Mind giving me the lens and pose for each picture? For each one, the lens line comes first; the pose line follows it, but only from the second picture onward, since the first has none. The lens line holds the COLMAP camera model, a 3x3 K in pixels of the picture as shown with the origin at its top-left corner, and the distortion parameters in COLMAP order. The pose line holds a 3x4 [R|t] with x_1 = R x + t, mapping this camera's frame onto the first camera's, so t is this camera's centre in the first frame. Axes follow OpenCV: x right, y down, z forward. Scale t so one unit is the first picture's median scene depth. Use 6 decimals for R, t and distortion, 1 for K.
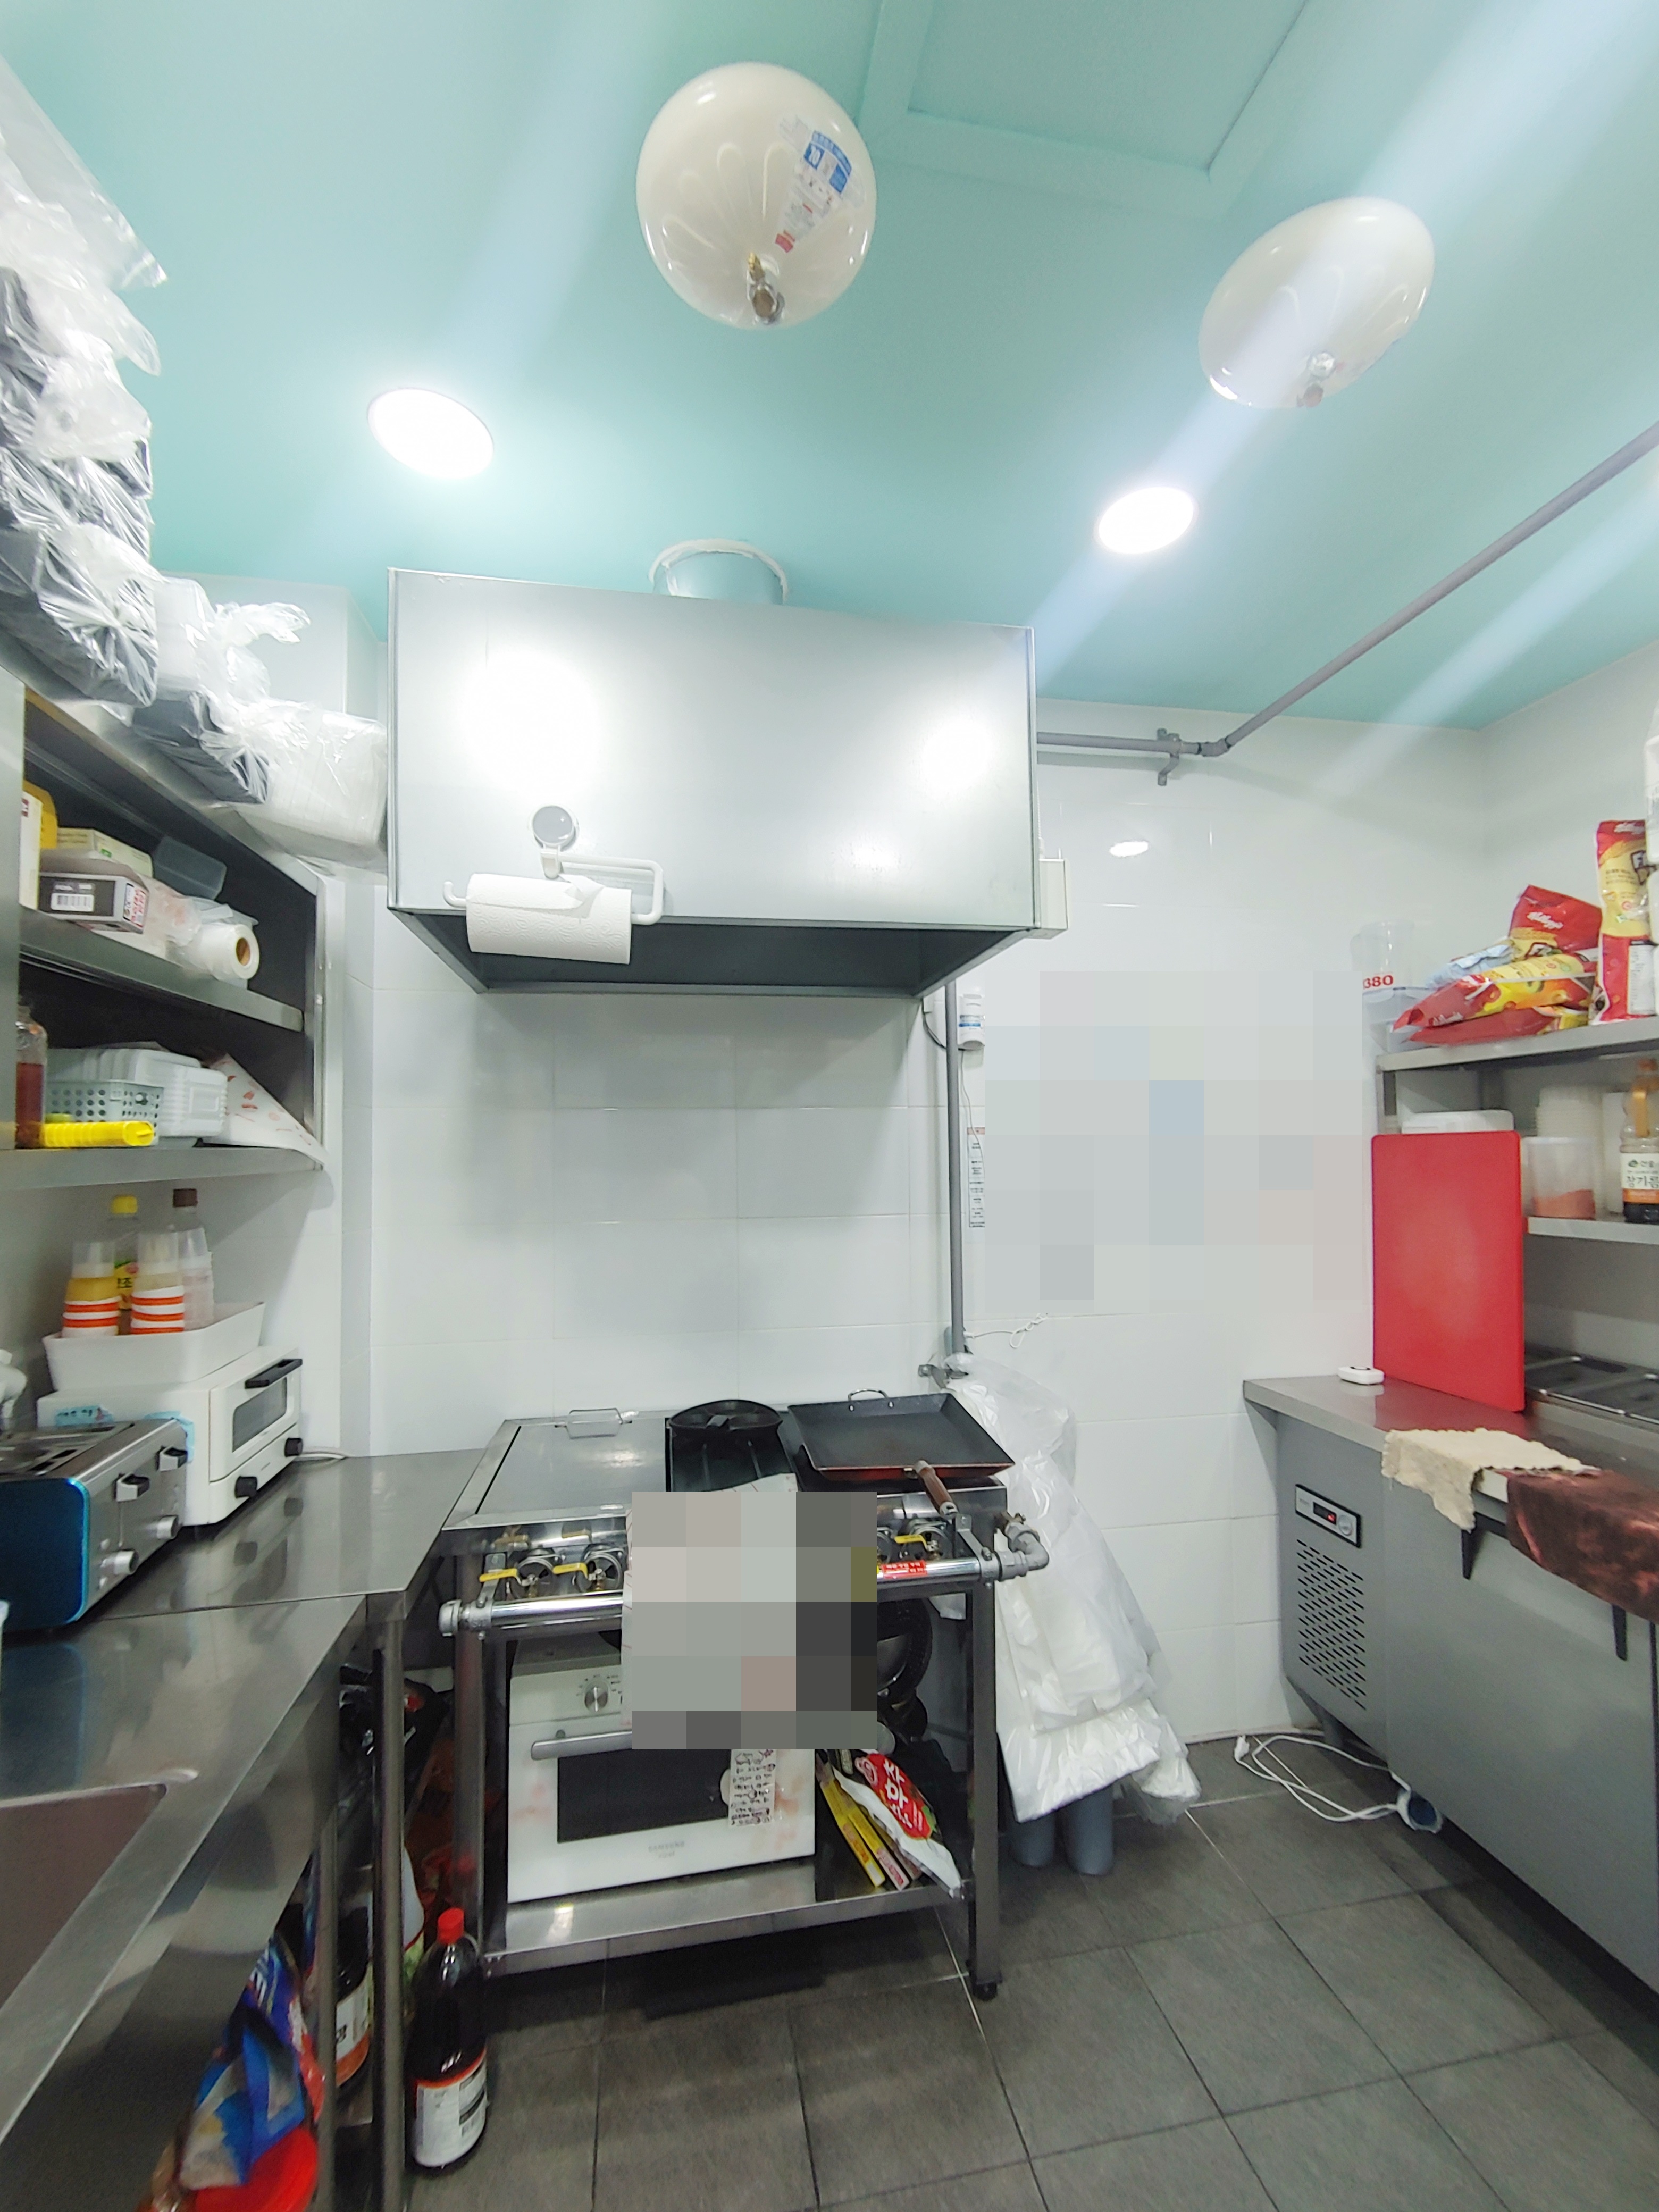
lens RADIAL K [[947.8, 0, 826.8], [0, 947.8, 1113.4], [0, 0, 1]] dist [0.003850, 0.000140]
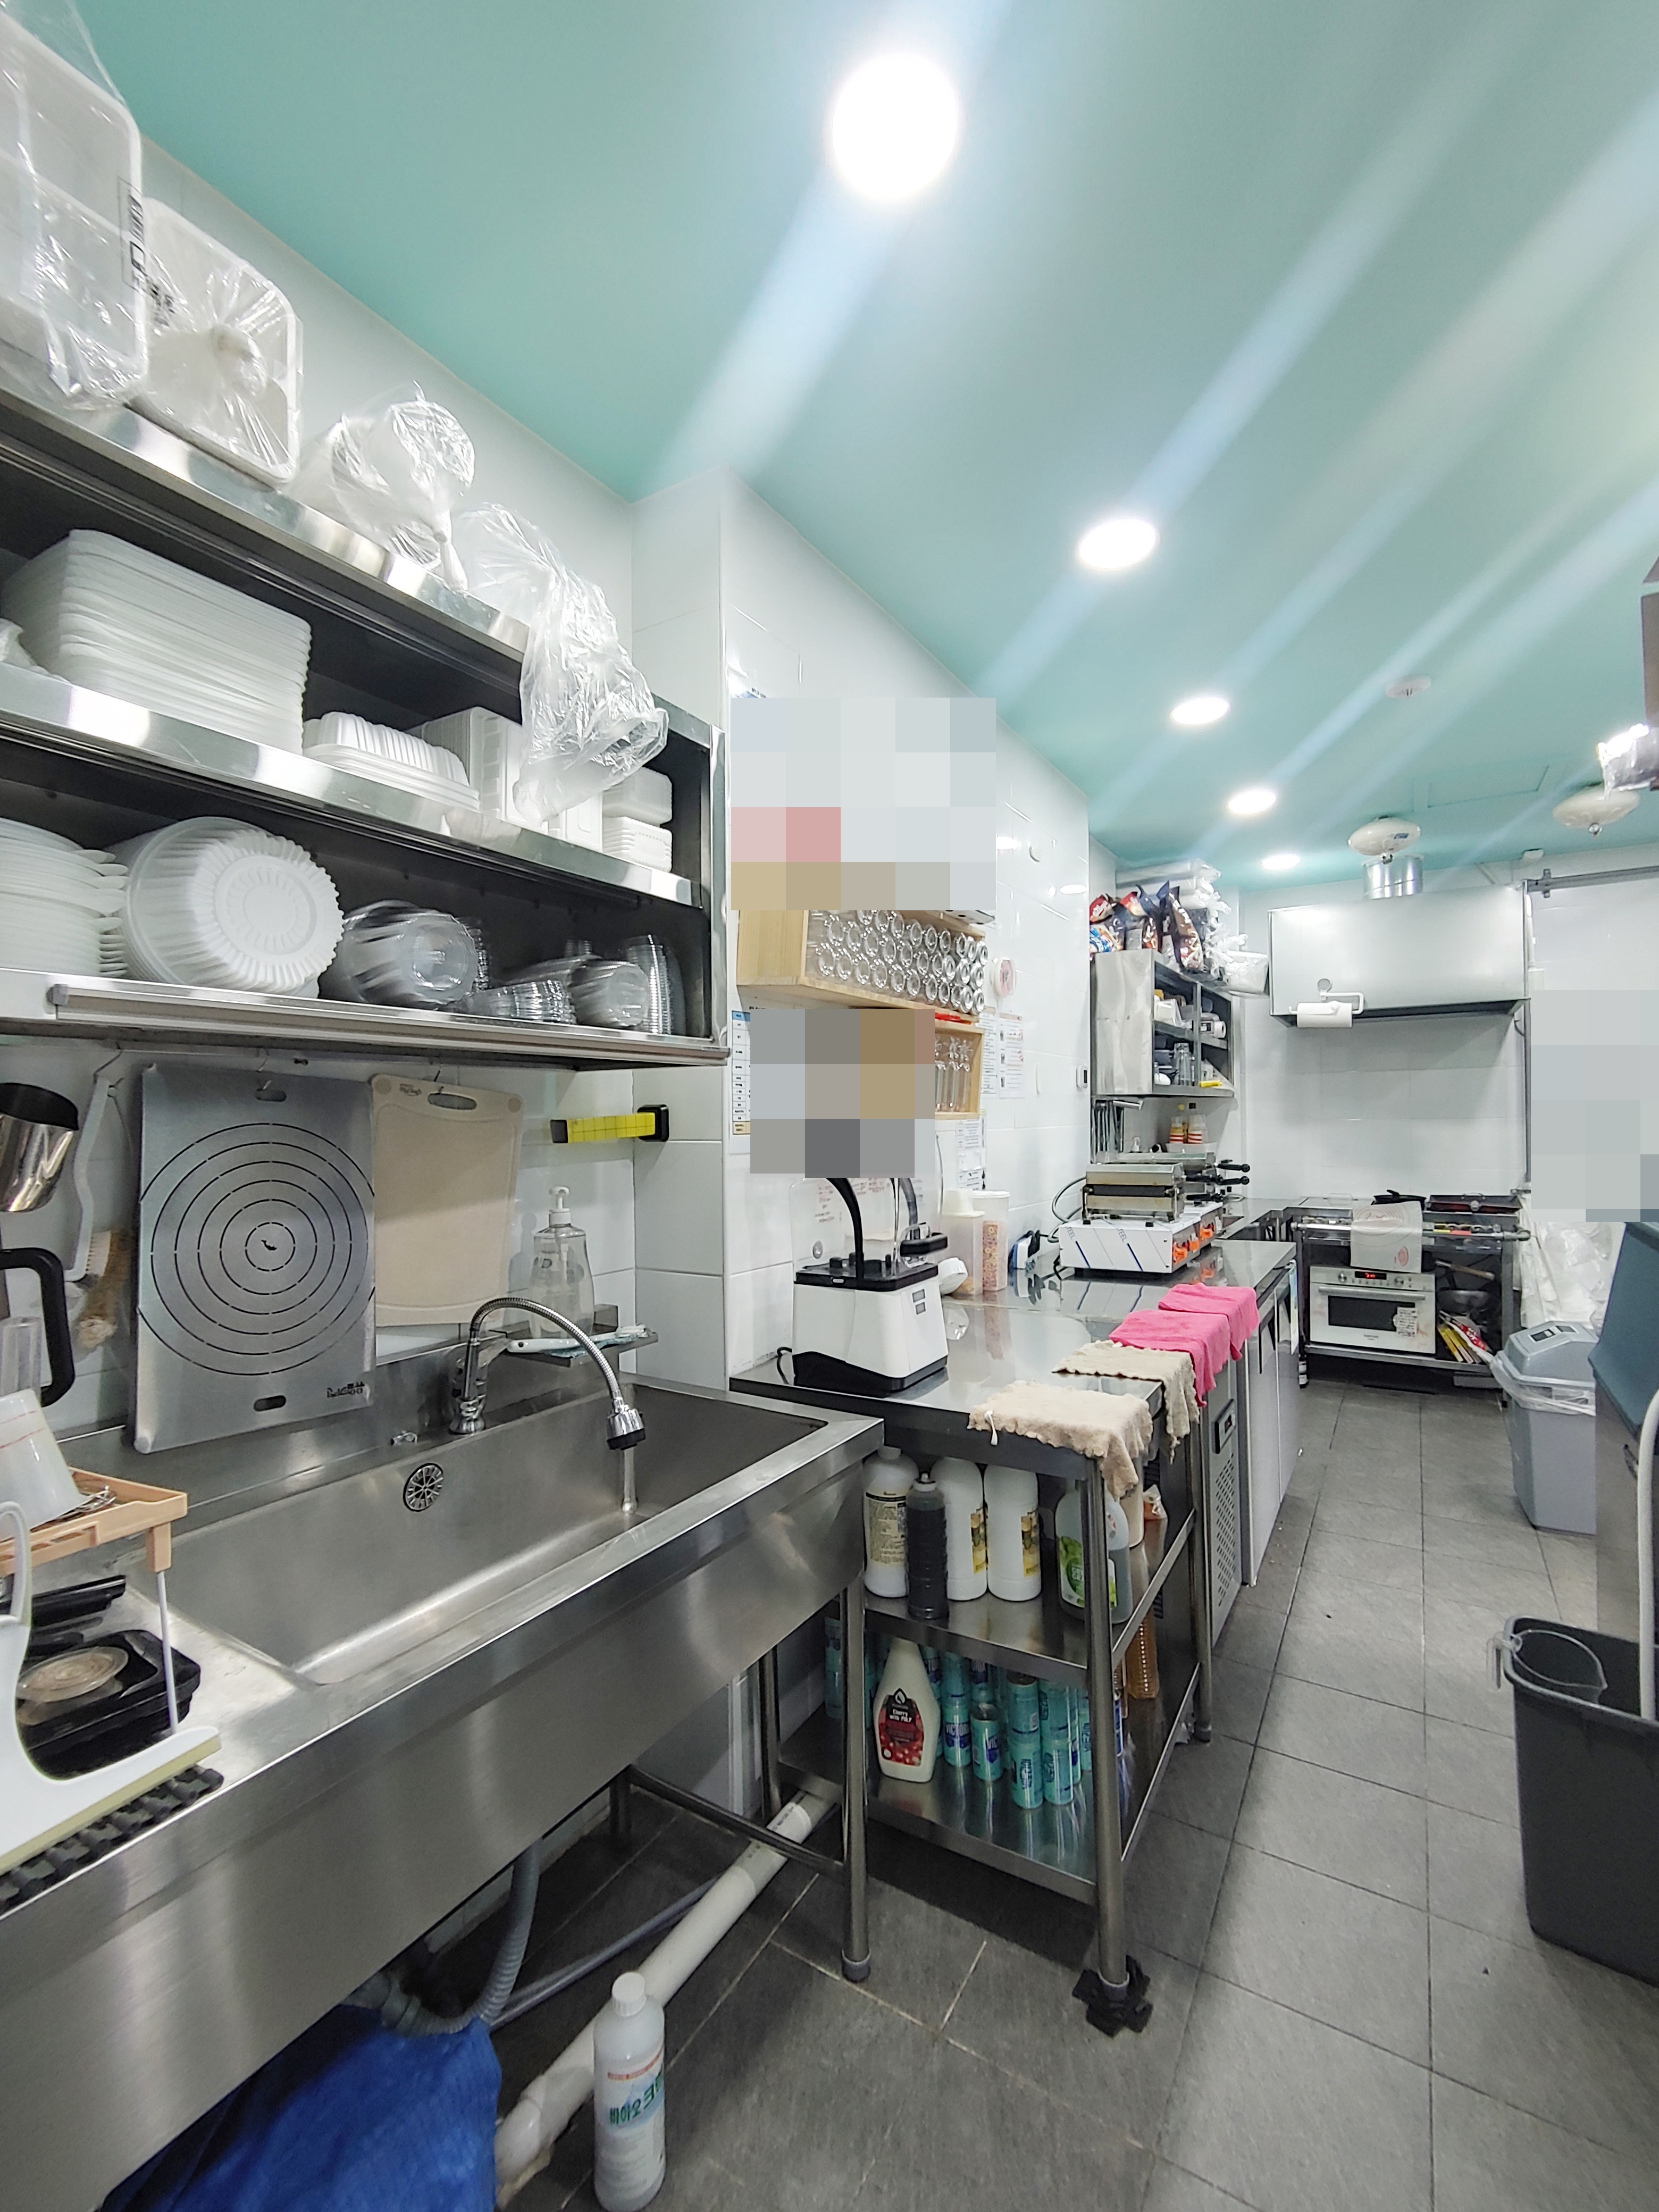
lens RADIAL K [[947.8, 0, 820.7], [0, 947.8, 1104.9], [0, 0, 1]] dist [0.003850, 0.000140]
pose [[0.738146, 0.000885, -0.674640, 0.520716], [0.025801, 0.999231, 0.029540, -0.032906], [0.674147, -0.039211, 0.737555, -2.131776]]
